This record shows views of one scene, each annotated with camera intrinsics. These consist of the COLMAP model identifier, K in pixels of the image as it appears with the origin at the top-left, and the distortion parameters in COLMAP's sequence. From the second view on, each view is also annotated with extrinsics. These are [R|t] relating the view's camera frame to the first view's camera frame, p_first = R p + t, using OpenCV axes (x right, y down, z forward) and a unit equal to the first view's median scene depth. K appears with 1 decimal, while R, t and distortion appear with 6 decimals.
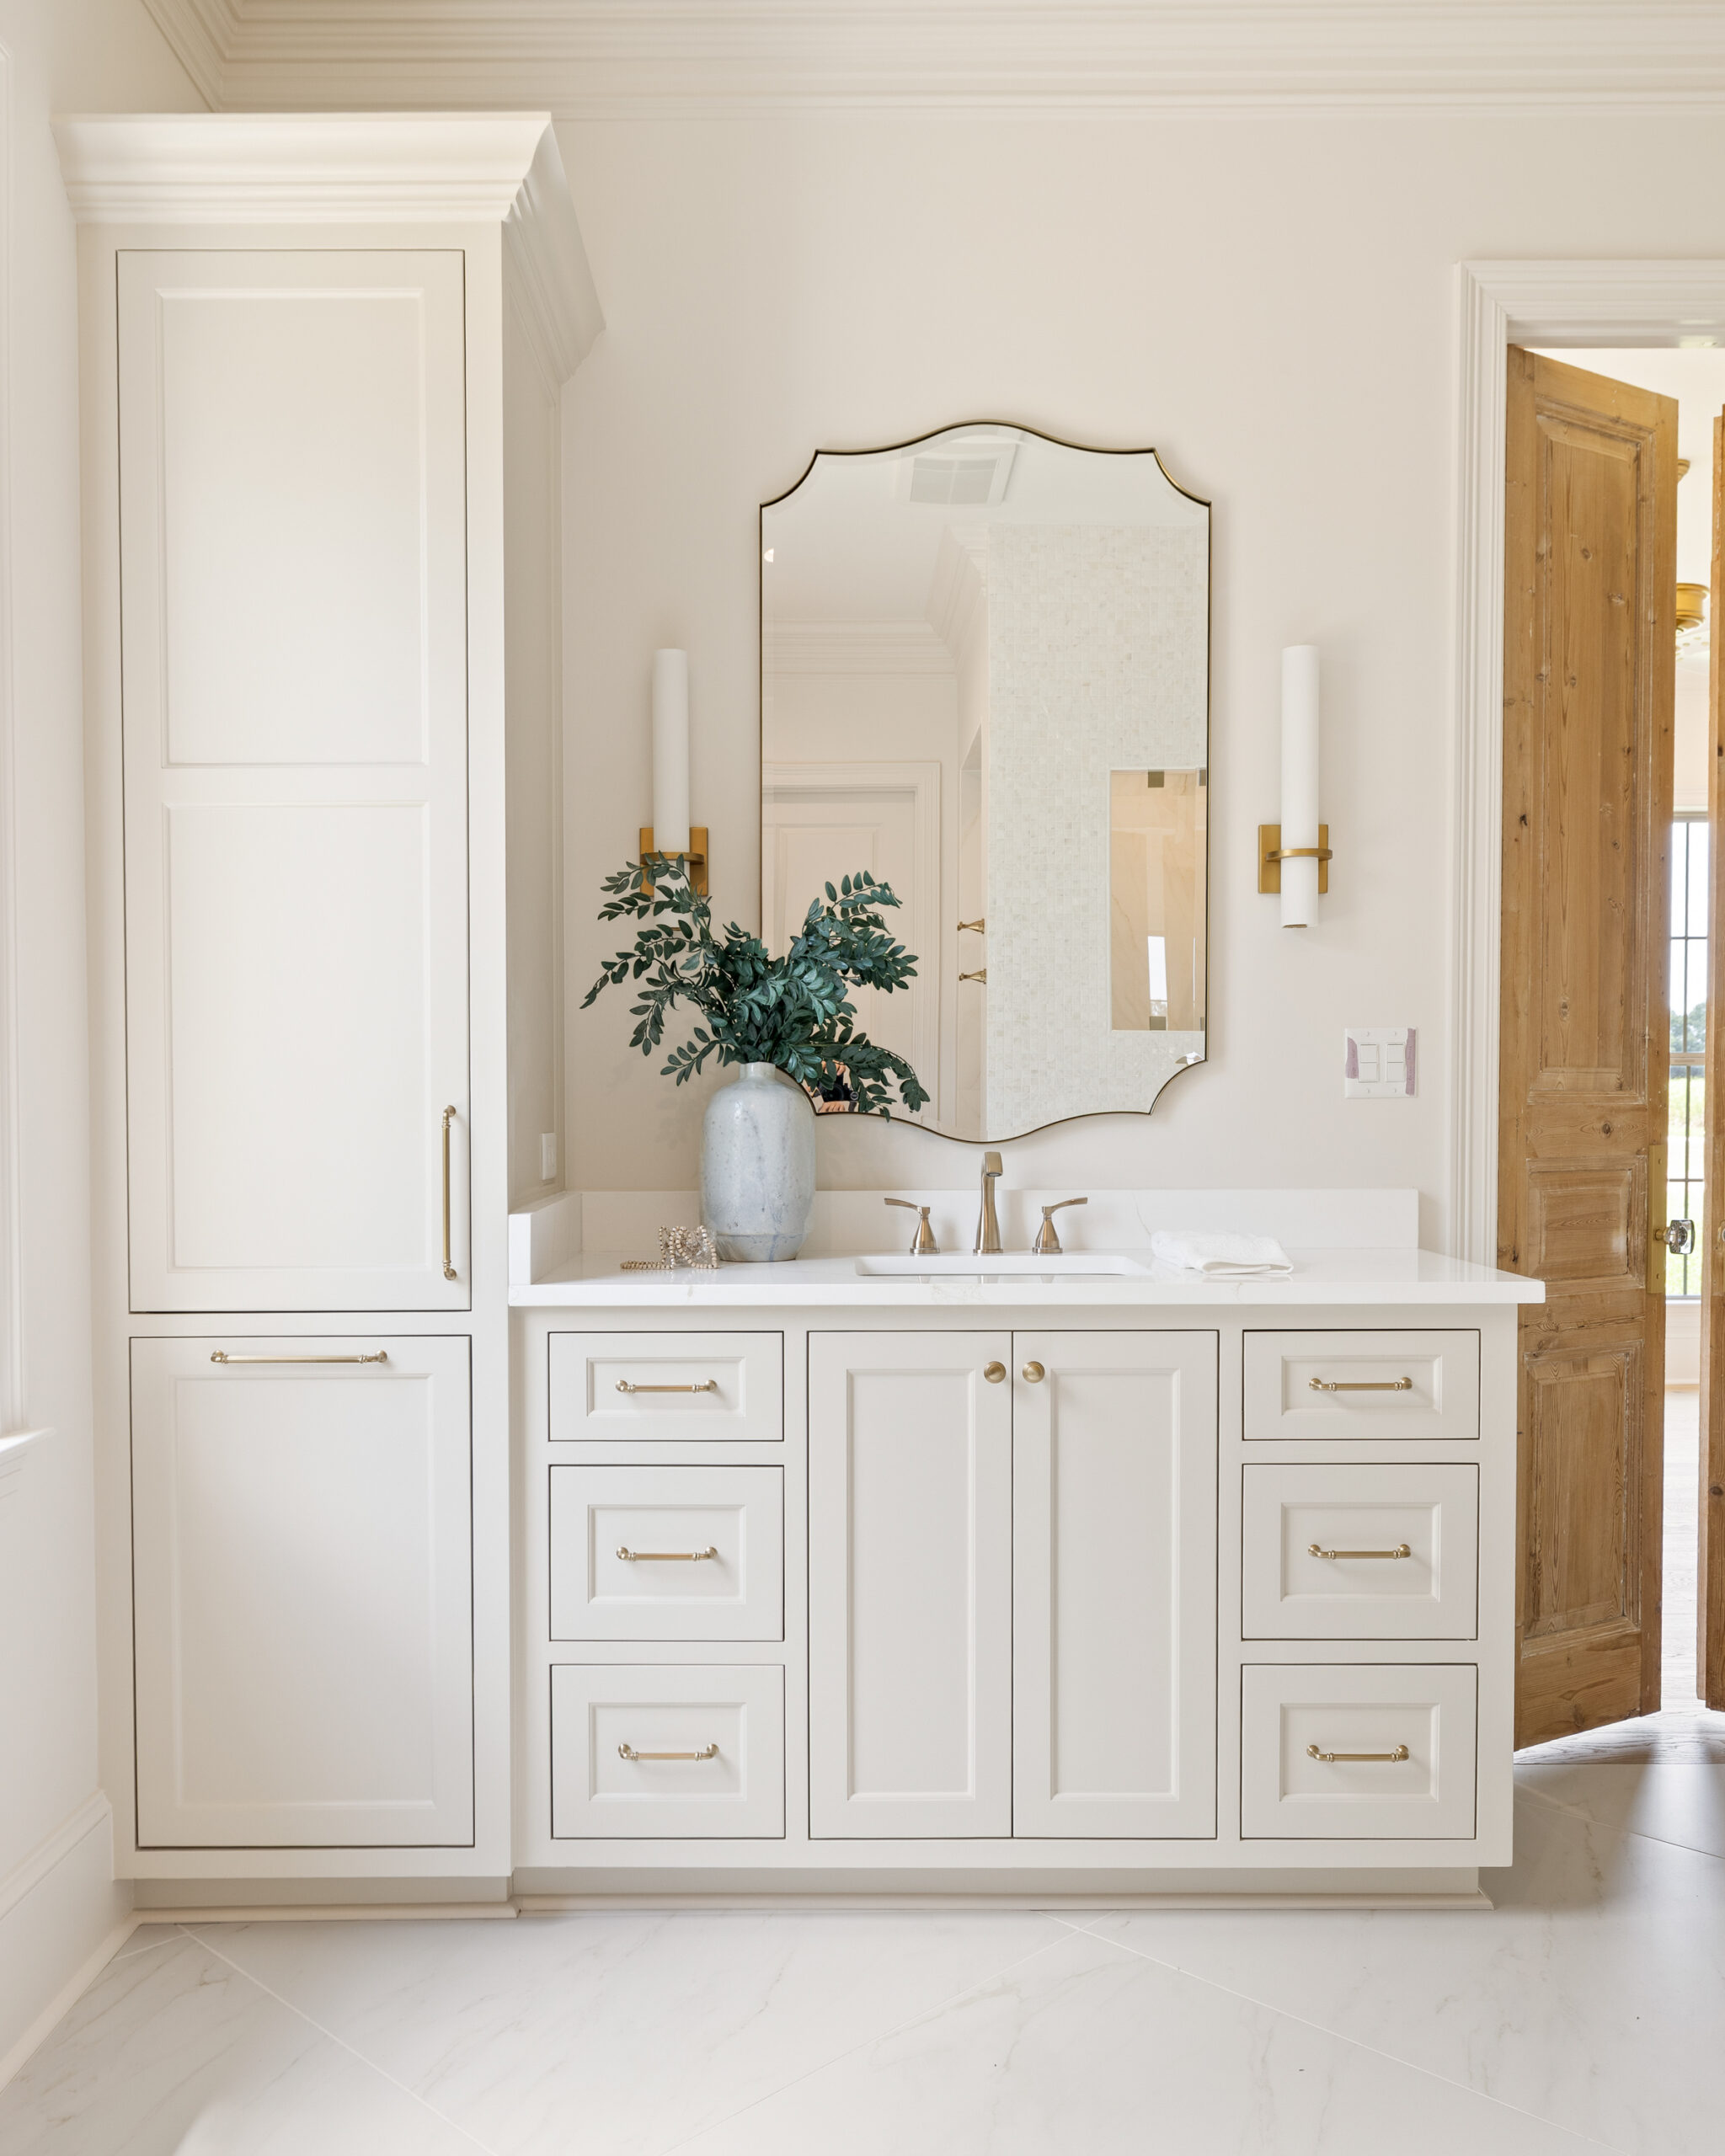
lens RADIAL K [[1771.7, 0, 813.2], [0, 1771.7, 1151.9], [0, 0, 1]] dist [-0.000687, 0.007294]
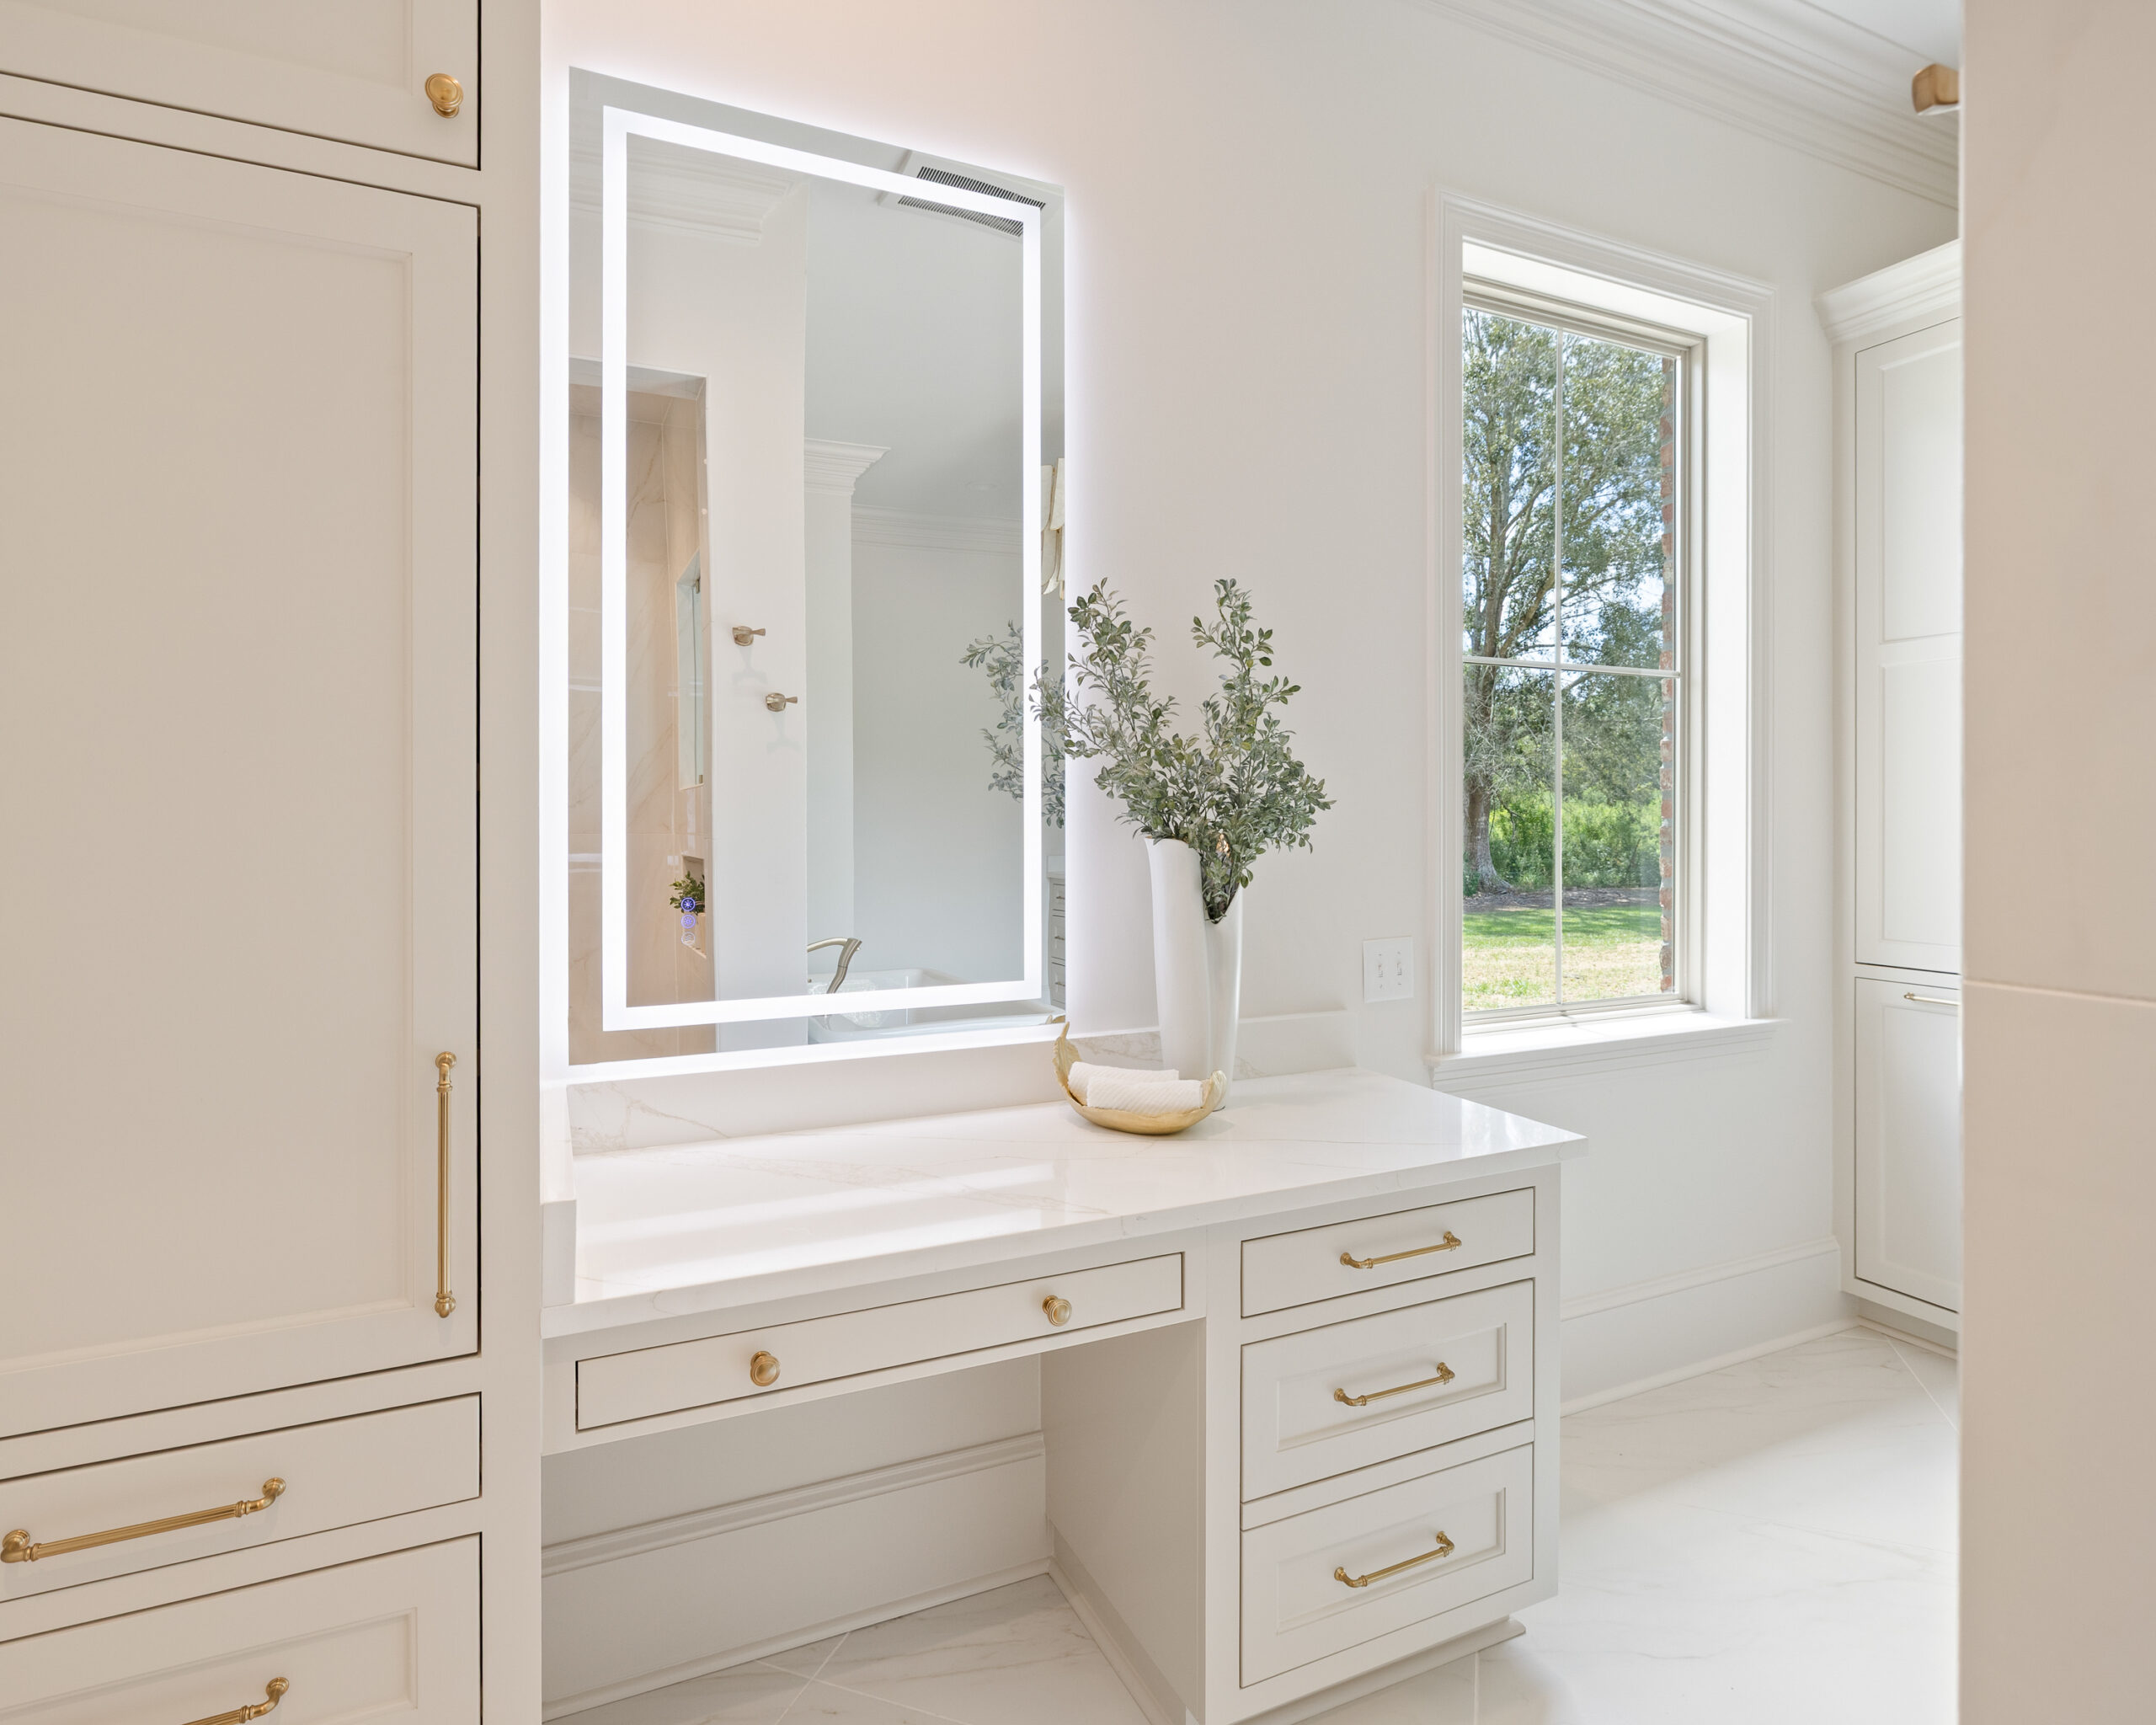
lens RADIAL K [[1171.7, 0, 1076.4], [0, 1171.7, 811.2], [0, 0, 1]] dist [-0.006195, 0.000142]
pose [[0.428231, 0.001780, -0.903668, 0.277941], [-0.024264, 0.999660, -0.009529, -0.023917], [0.903344, 0.026007, 0.428128, -0.151387]]
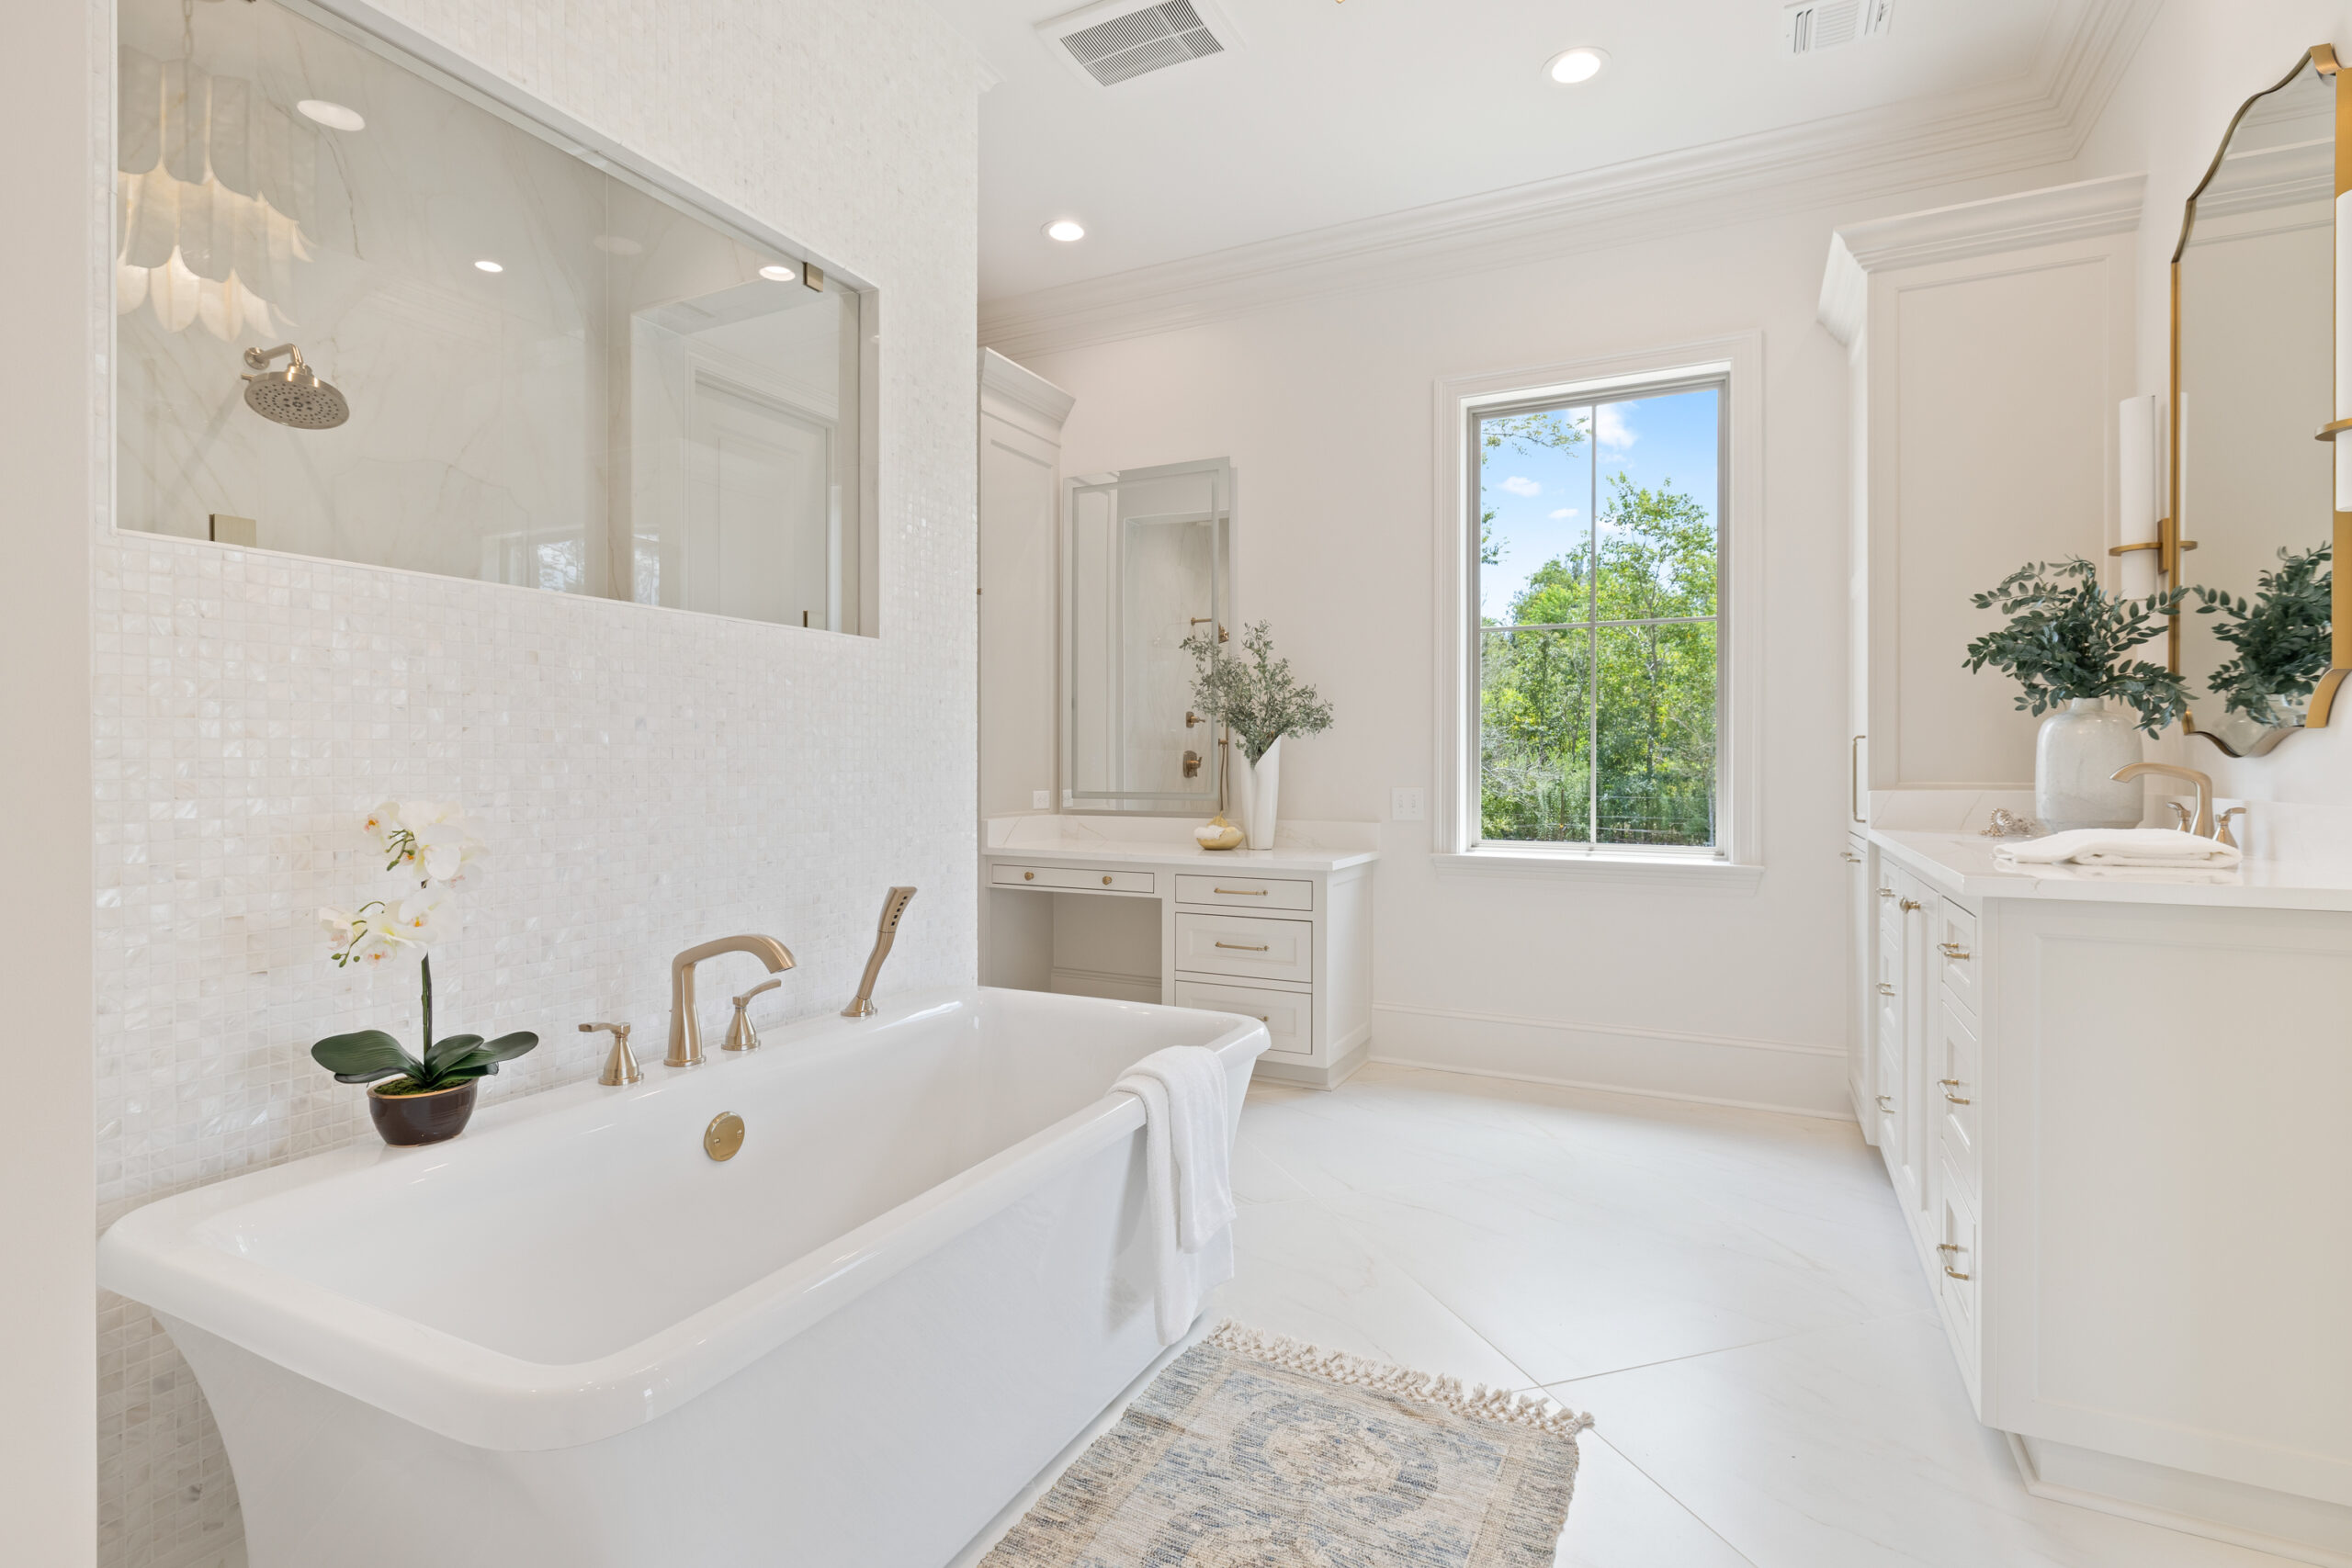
lens RADIAL K [[1116.9, 0, 1167.7], [0, 1116.9, 770.6], [0, 0, 1]] dist [-0.003909, 0.000669]
pose [[-0.439638, 0.008065, -0.898139, 1.096911], [-0.026321, 0.999415, 0.021858, 0.006458], [0.897789, 0.033250, -0.439169, 0.762095]]
